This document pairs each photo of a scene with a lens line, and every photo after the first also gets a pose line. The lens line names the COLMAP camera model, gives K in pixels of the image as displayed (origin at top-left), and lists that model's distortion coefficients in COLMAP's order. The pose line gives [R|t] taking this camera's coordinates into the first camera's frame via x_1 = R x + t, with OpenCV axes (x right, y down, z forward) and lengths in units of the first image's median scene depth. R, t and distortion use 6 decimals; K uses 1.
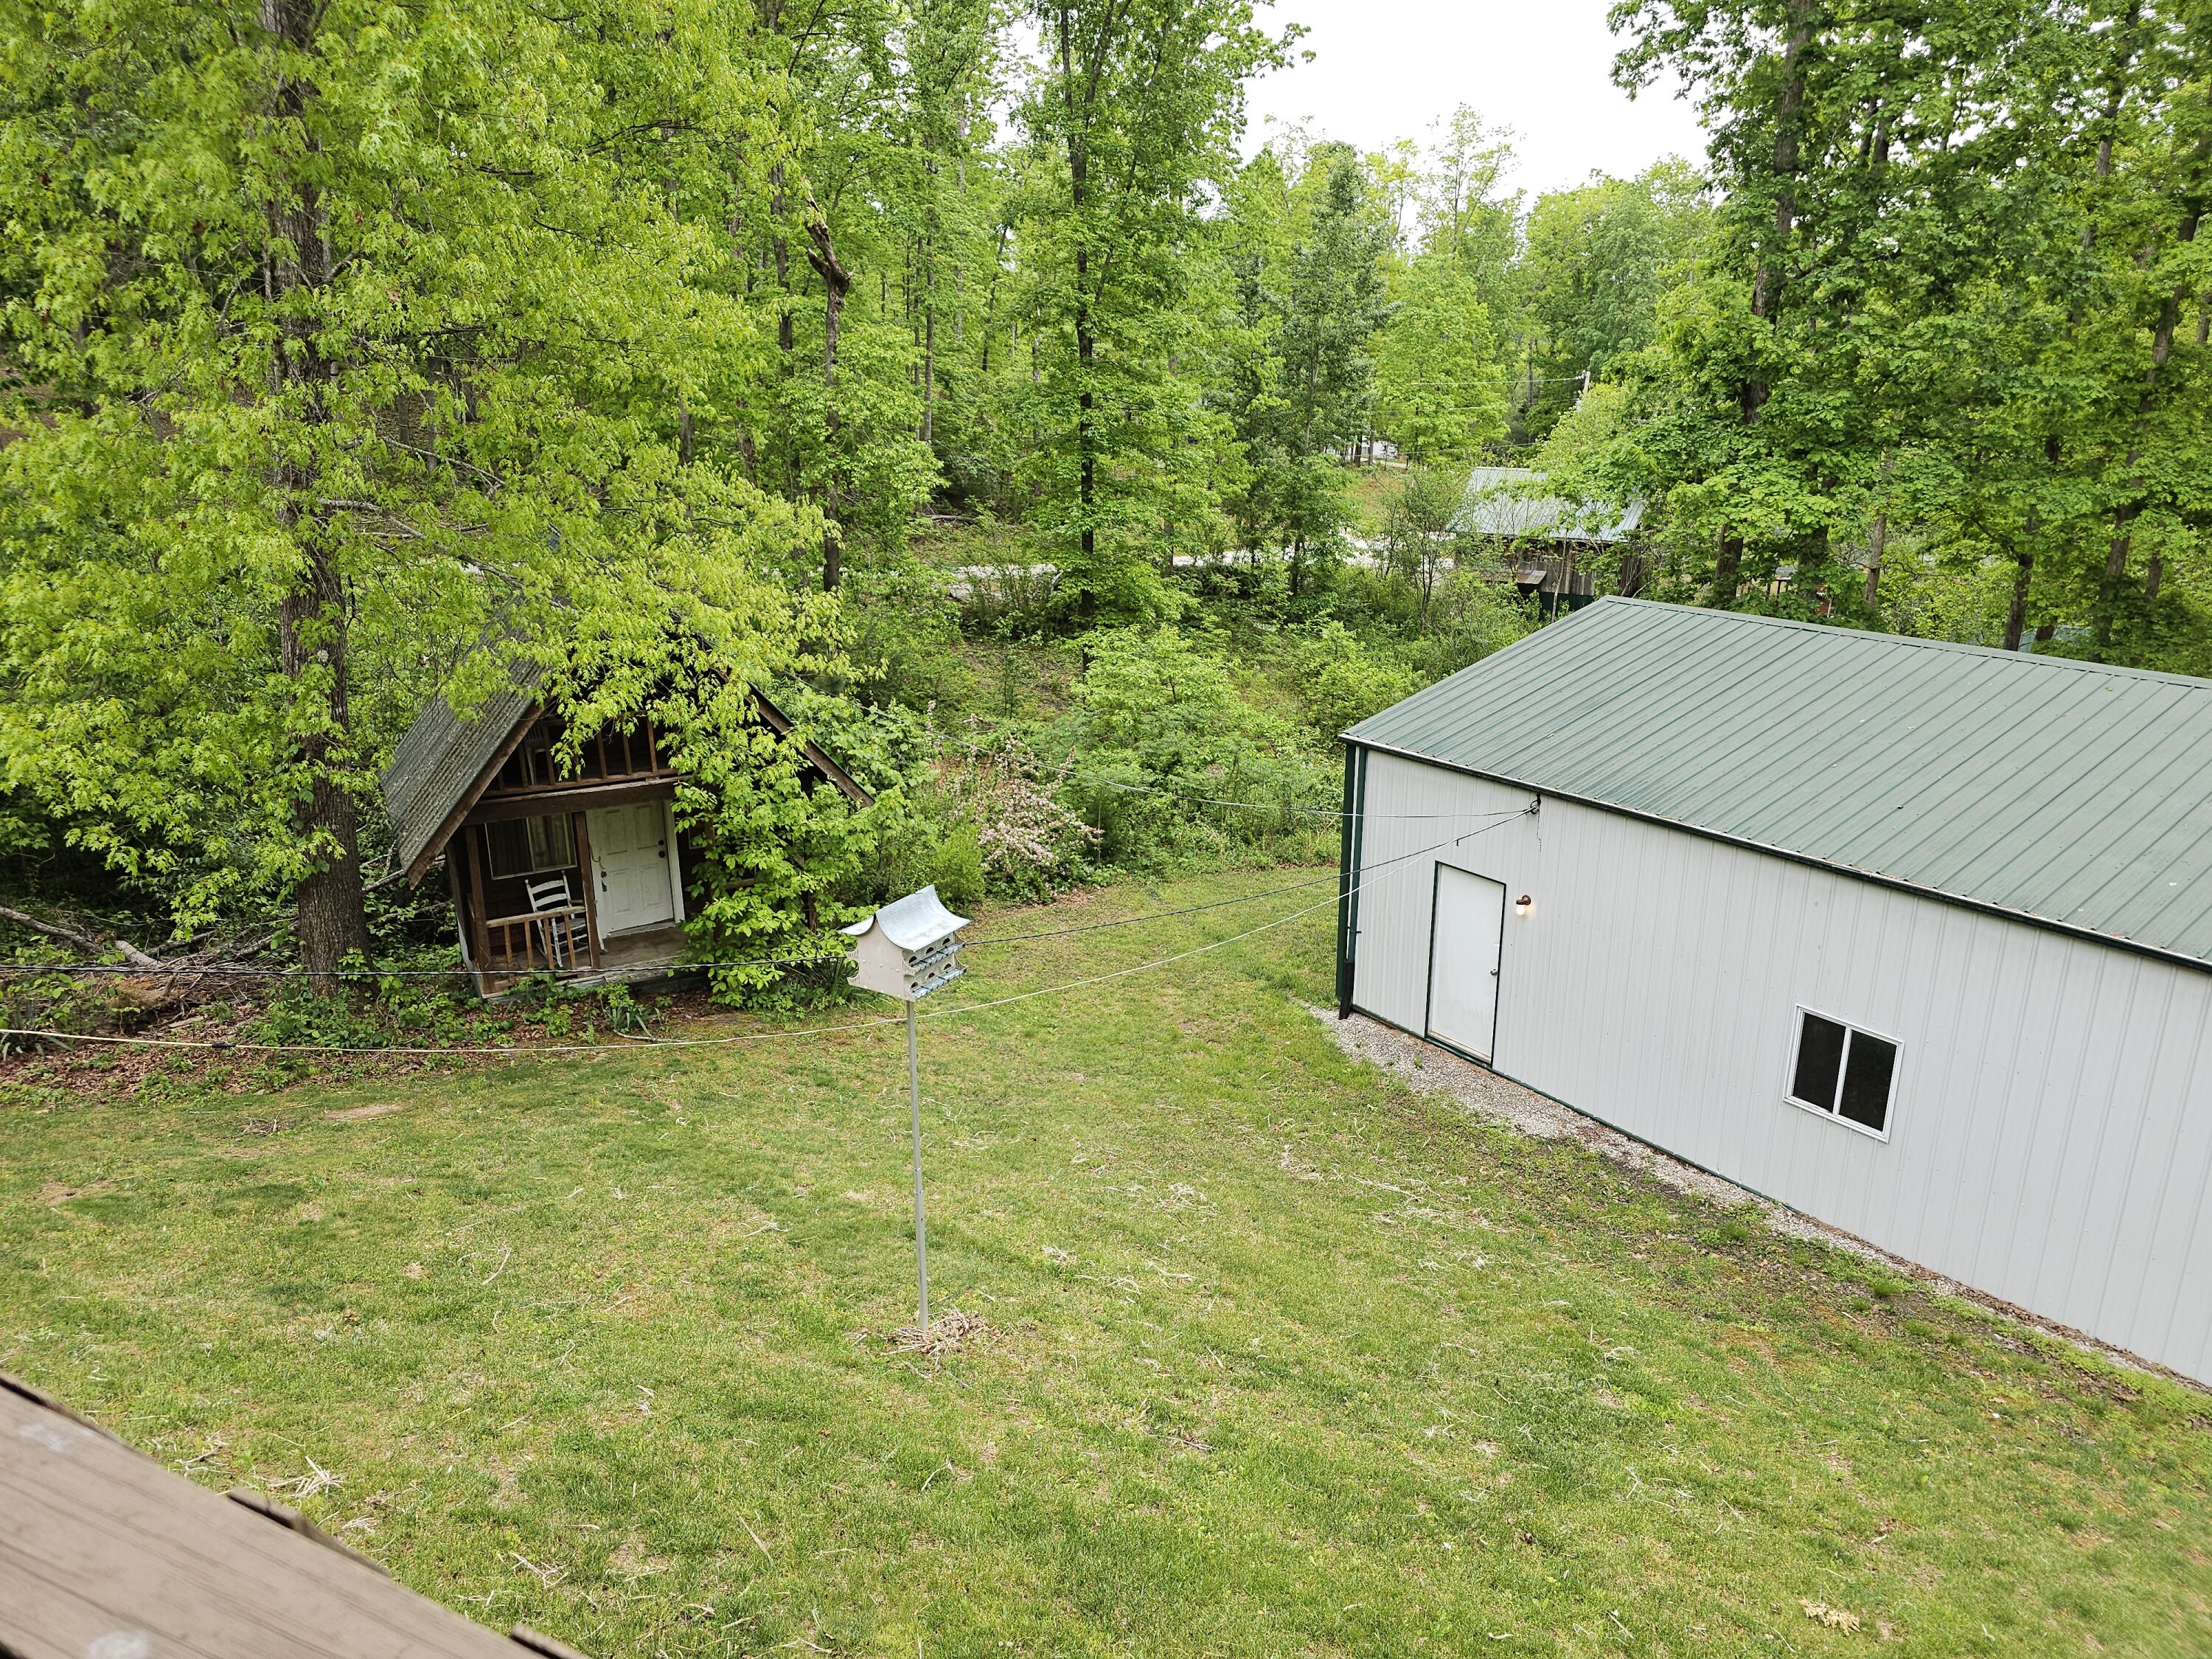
lens RADIAL K [[1464.7, 0, 1113.2], [0, 1464.7, 830.7], [0, 0, 1]] dist [0.041855, -0.000756]
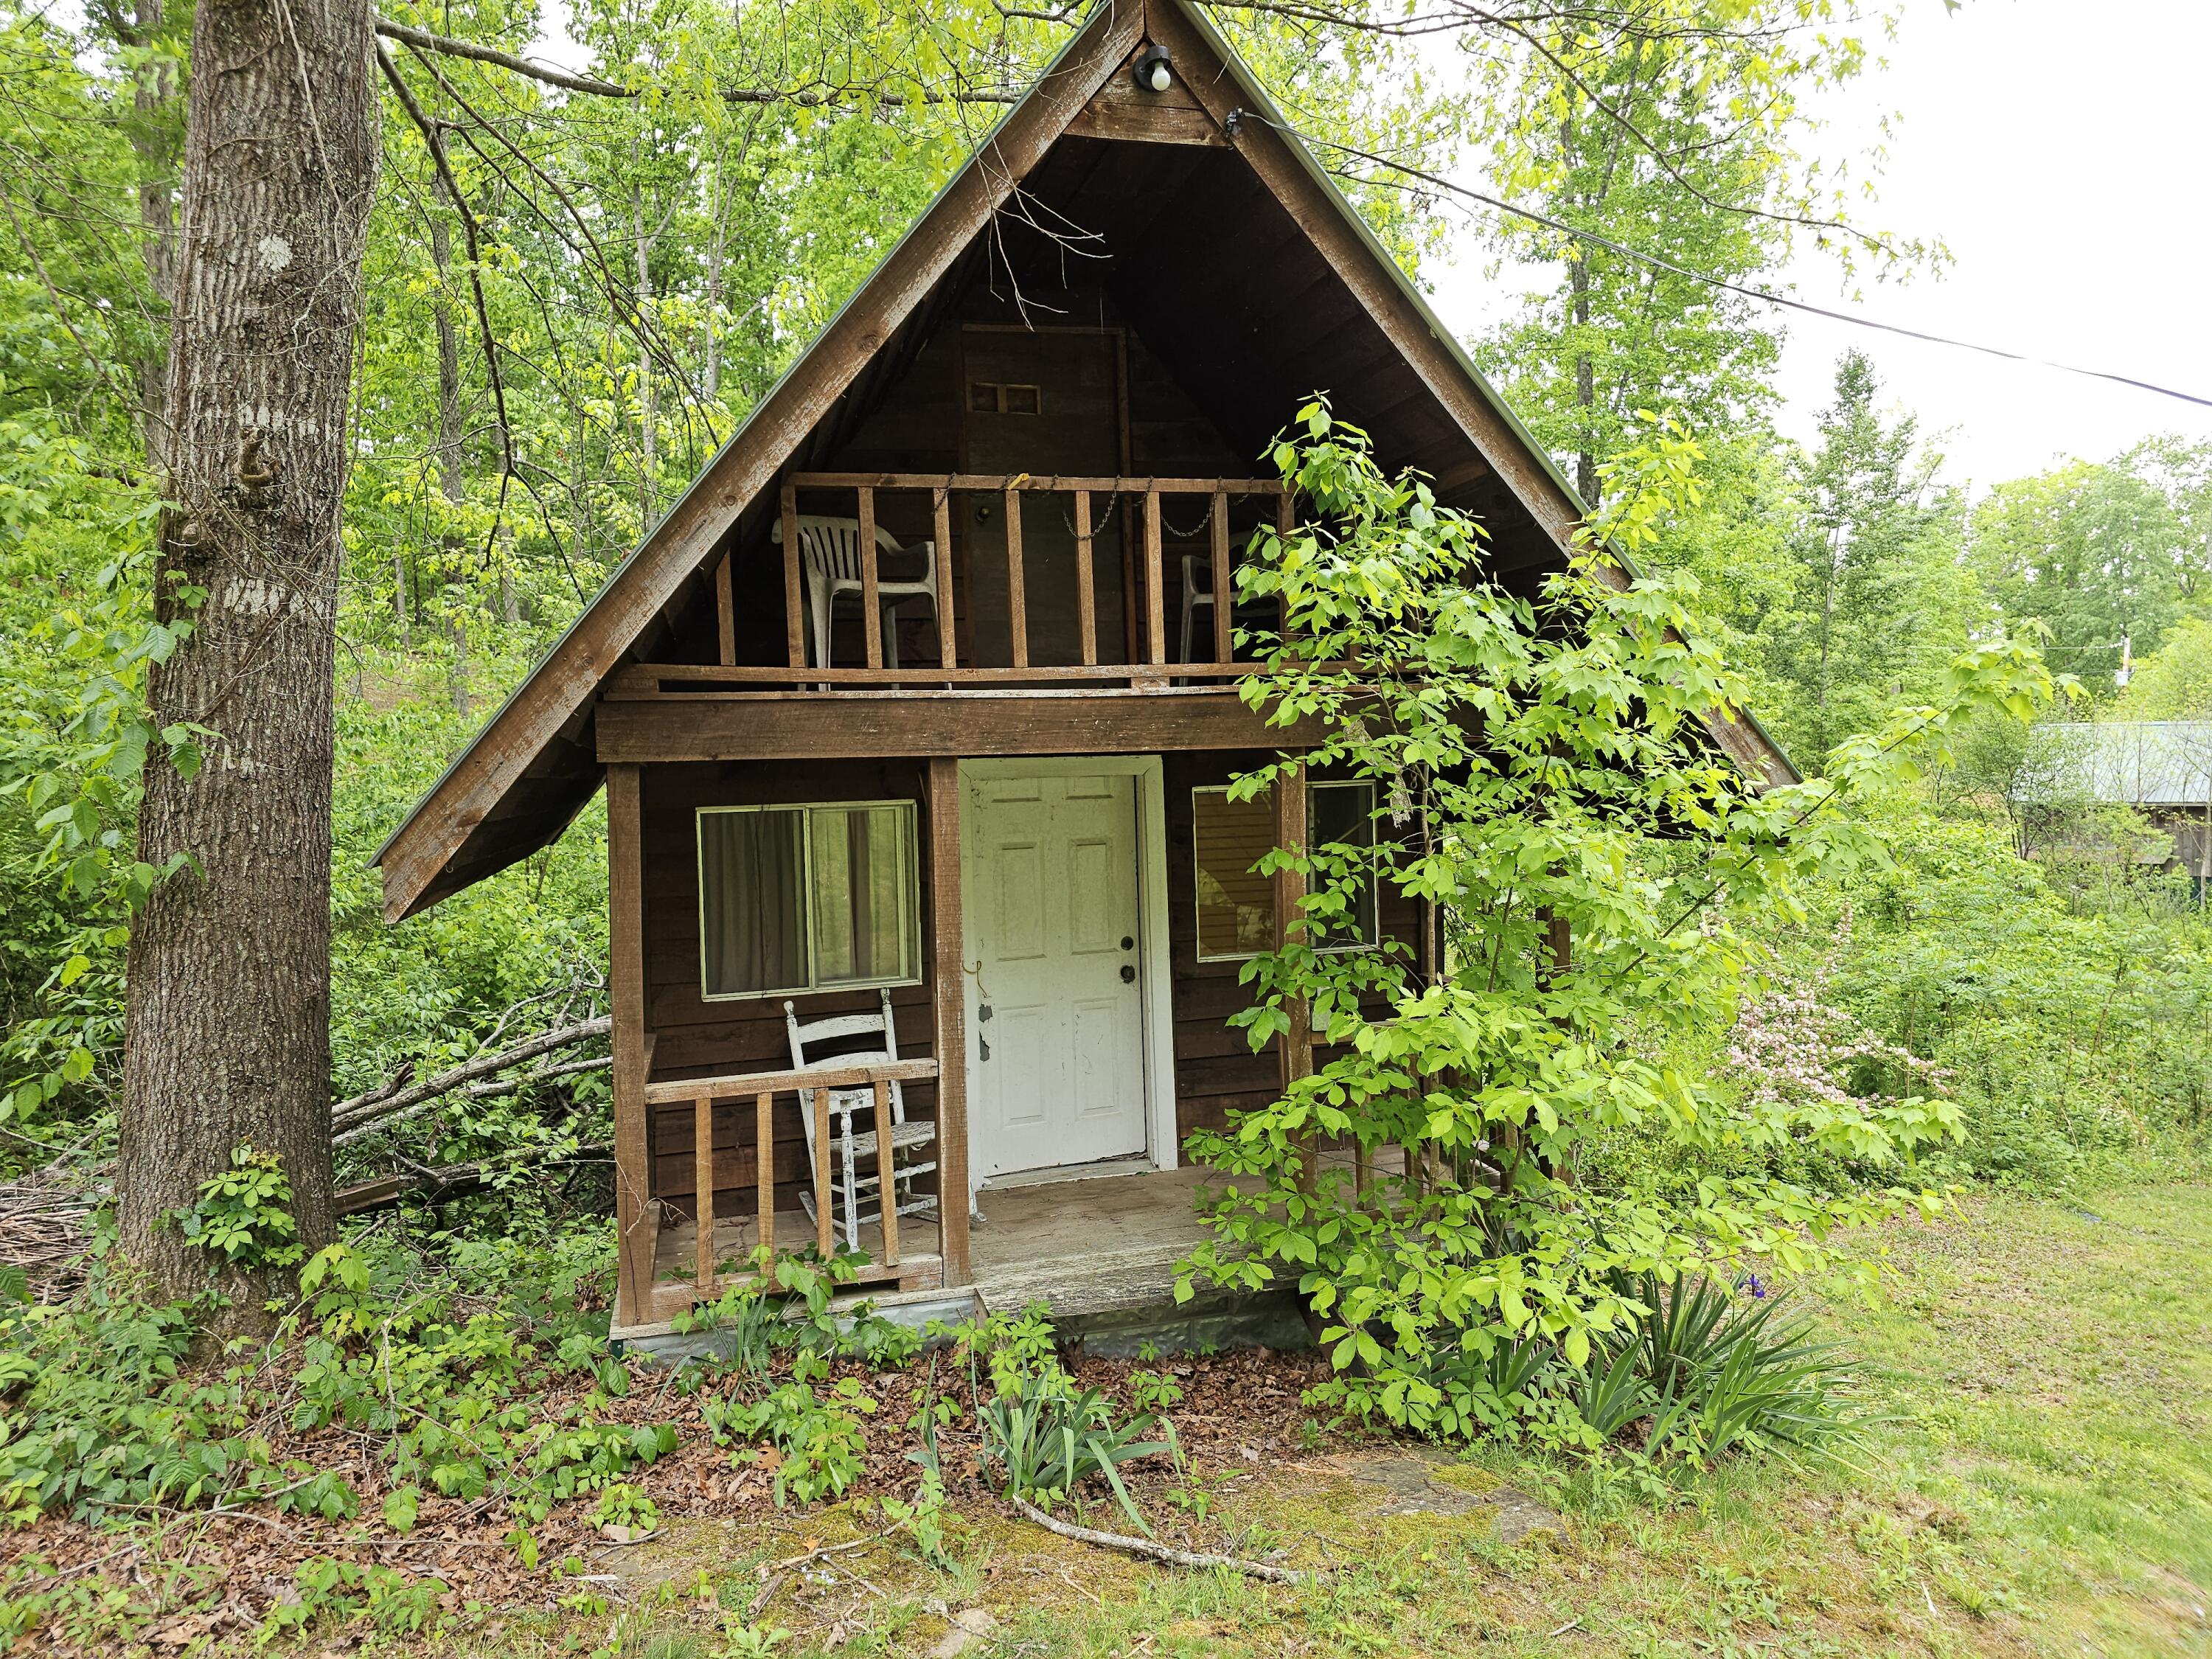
lens RADIAL K [[1464.7, 0, 1101.7], [0, 1464.7, 822.9], [0, 0, 1]] dist [0.041855, -0.000756]
pose [[0.974567, -0.015972, -0.223527, -0.249705], [-0.040932, 0.967991, -0.247626, 0.079664], [0.220327, 0.250477, 0.942718, 0.688946]]
